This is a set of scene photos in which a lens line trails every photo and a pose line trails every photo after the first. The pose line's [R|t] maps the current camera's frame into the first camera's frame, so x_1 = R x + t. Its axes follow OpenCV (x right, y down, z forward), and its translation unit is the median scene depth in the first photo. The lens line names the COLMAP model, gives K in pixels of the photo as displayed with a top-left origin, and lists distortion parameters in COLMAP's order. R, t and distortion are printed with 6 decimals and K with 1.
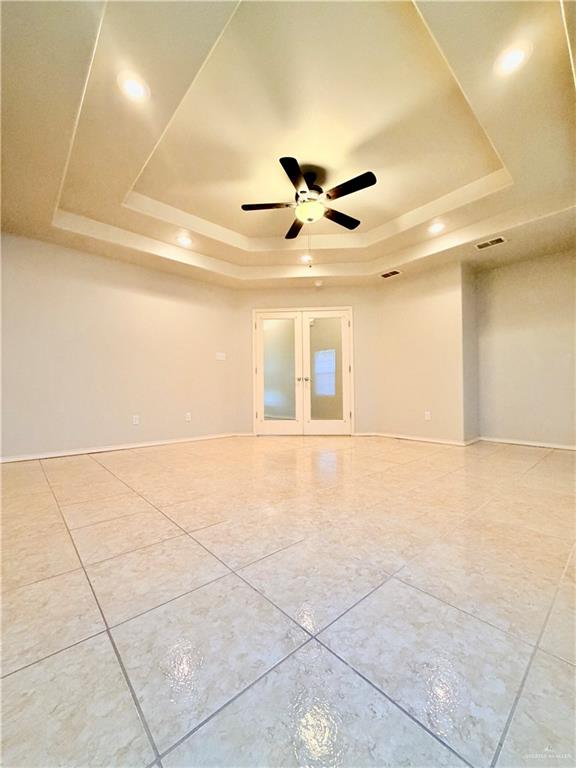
lens RADIAL K [[307.1, 0, 288.0], [0, 307.1, 384.0], [0, 0, 1]] dist [-0.000162, -0.000047]
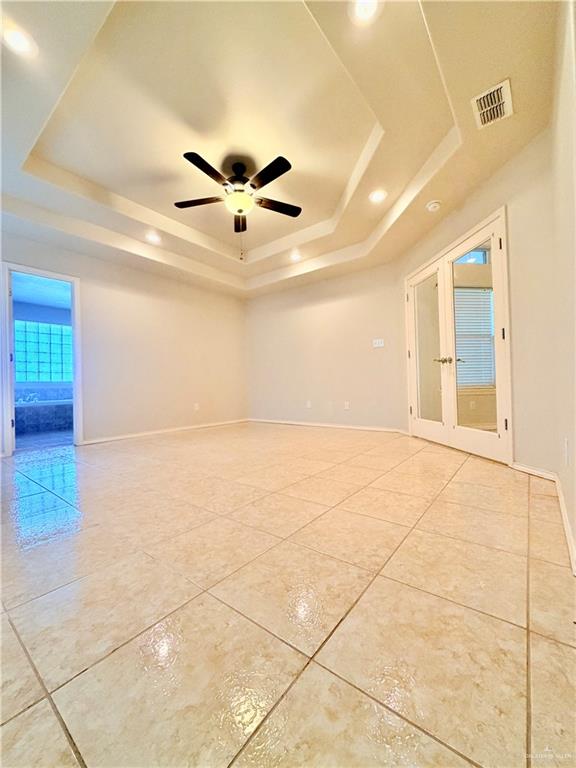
lens RADIAL K [[307.1, 0, 288.0], [0, 307.1, 384.0], [0, 0, 1]] dist [-0.000162, -0.000047]
pose [[0.174439, -0.001957, -0.984666, 0.633515], [0.050273, 0.998712, 0.006921, 0.012252], [0.983384, -0.050709, 0.174312, 0.561037]]
